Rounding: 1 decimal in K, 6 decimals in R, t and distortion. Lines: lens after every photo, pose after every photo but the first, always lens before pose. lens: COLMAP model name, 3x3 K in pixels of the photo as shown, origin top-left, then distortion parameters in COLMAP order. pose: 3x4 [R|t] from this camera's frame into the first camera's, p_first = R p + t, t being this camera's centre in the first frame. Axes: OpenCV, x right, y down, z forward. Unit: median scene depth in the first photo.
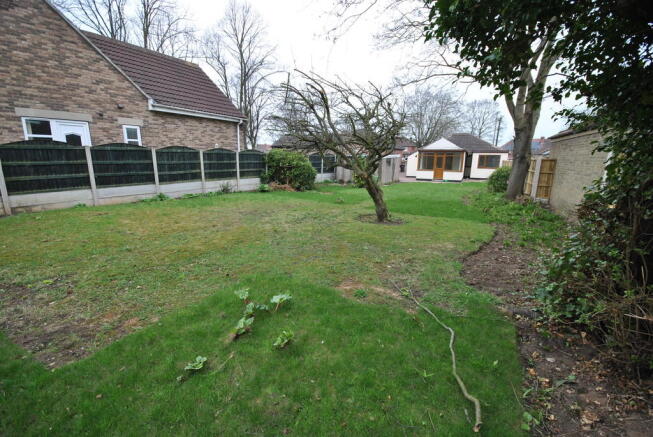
lens RADIAL K [[291.7, 0, 326.5], [0, 291.7, 218.5], [0, 0, 1]] dist [0.001066, -0.000134]
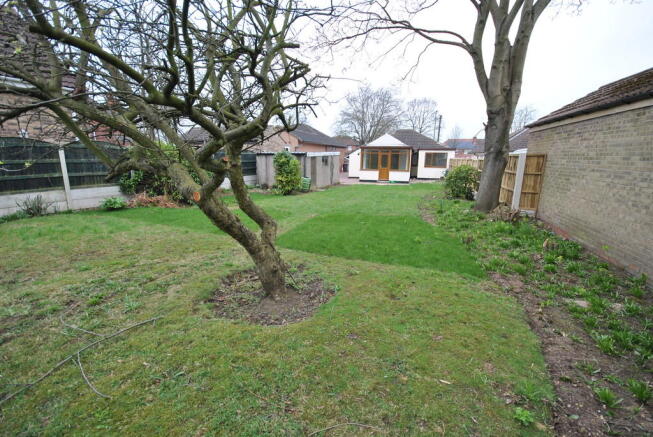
lens RADIAL K [[291.7, 0, 326.5], [0, 291.7, 218.5], [0, 0, 1]] dist [0.001066, -0.000134]
pose [[0.984335, -0.039377, 0.171853, 0.062806], [0.039233, 0.999221, 0.004236, -0.032409], [-0.171886, 0.002573, 0.985113, 0.178500]]
